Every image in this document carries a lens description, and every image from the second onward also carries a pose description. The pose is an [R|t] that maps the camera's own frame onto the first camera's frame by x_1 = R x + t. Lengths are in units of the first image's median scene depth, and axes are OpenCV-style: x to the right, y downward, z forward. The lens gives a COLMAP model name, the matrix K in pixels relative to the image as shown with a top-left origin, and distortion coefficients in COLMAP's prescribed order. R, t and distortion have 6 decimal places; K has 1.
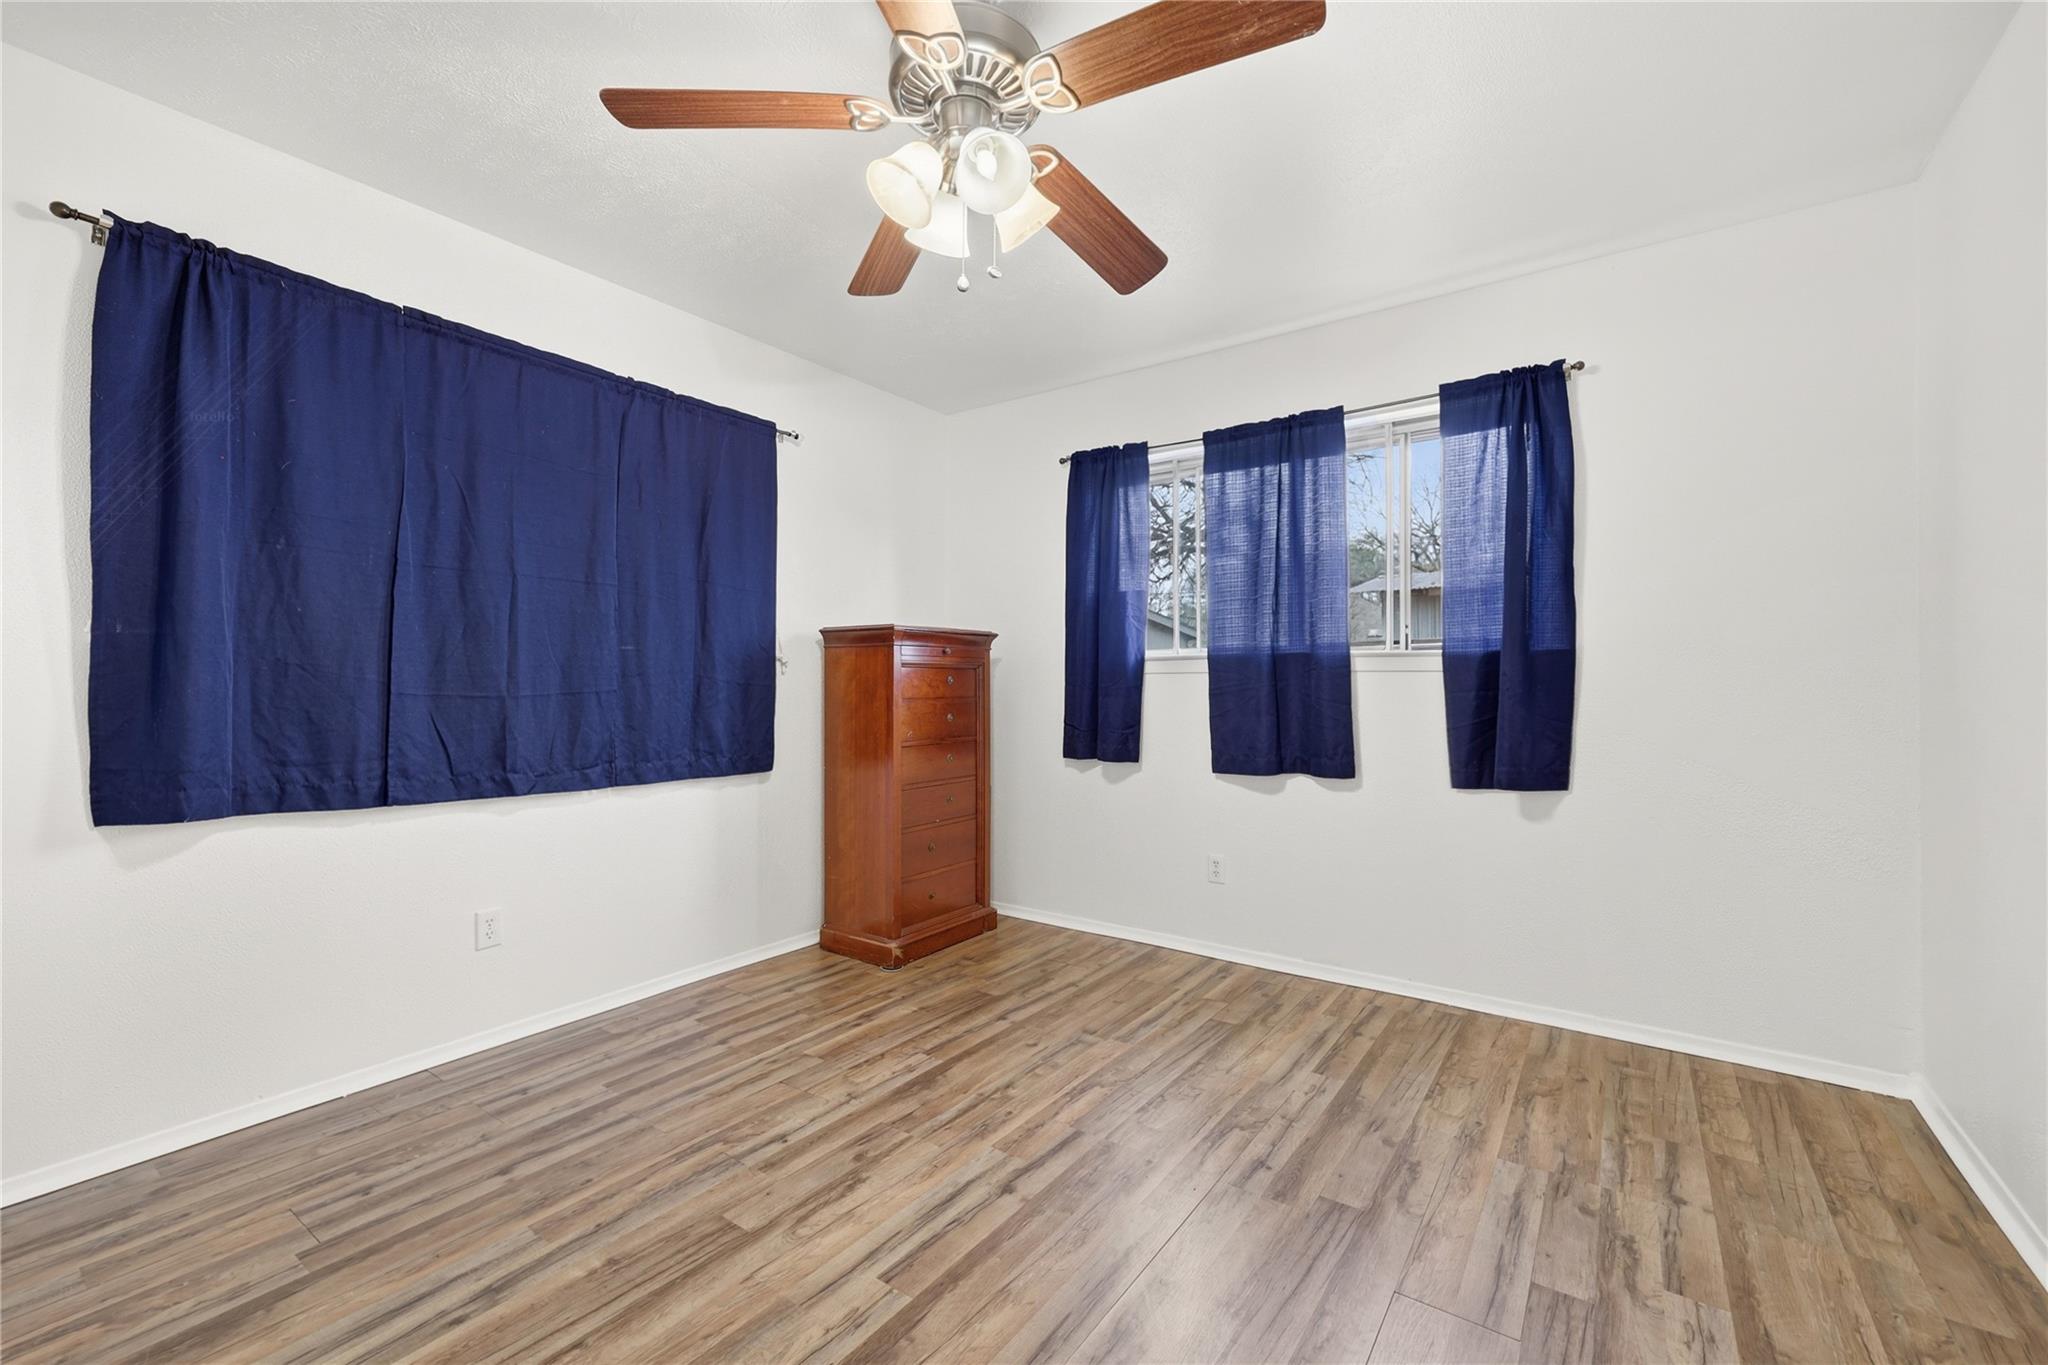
lens RADIAL K [[832.8, 0, 1035.6], [0, 832.8, 678.2], [0, 0, 1]] dist [-0.000087, -0.000057]
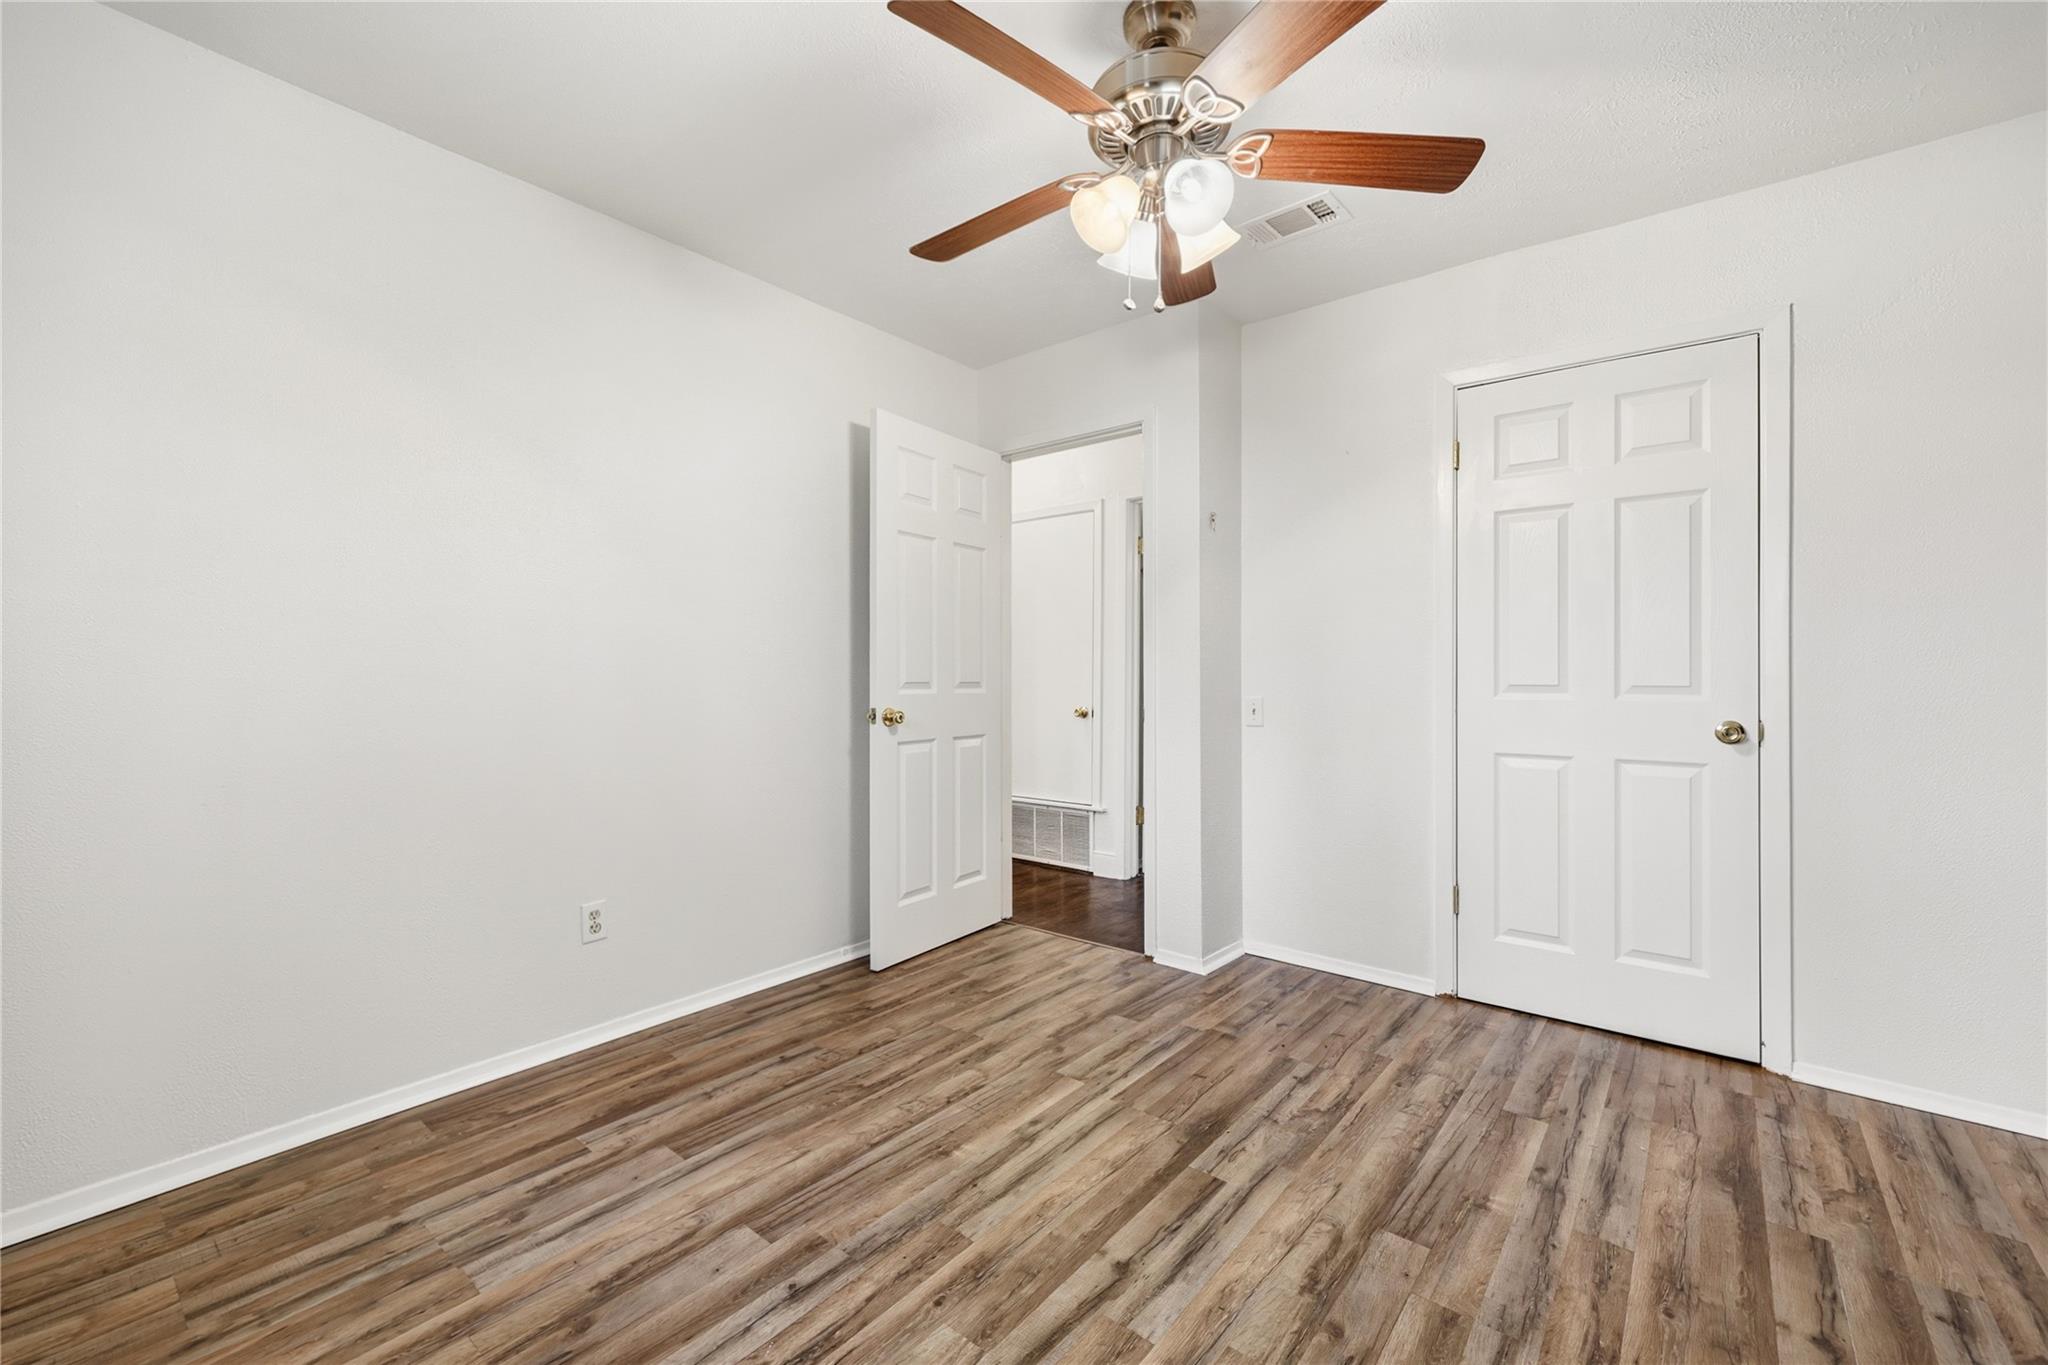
lens RADIAL K [[832.8, 0, 1035.6], [0, 832.8, 678.2], [0, 0, 1]] dist [-0.000087, -0.000057]
pose [[-0.997519, -0.001607, 0.070374, -0.004246], [-0.002420, 0.999931, -0.011461, 0.024261], [-0.070350, -0.011603, -0.997455, 1.948606]]
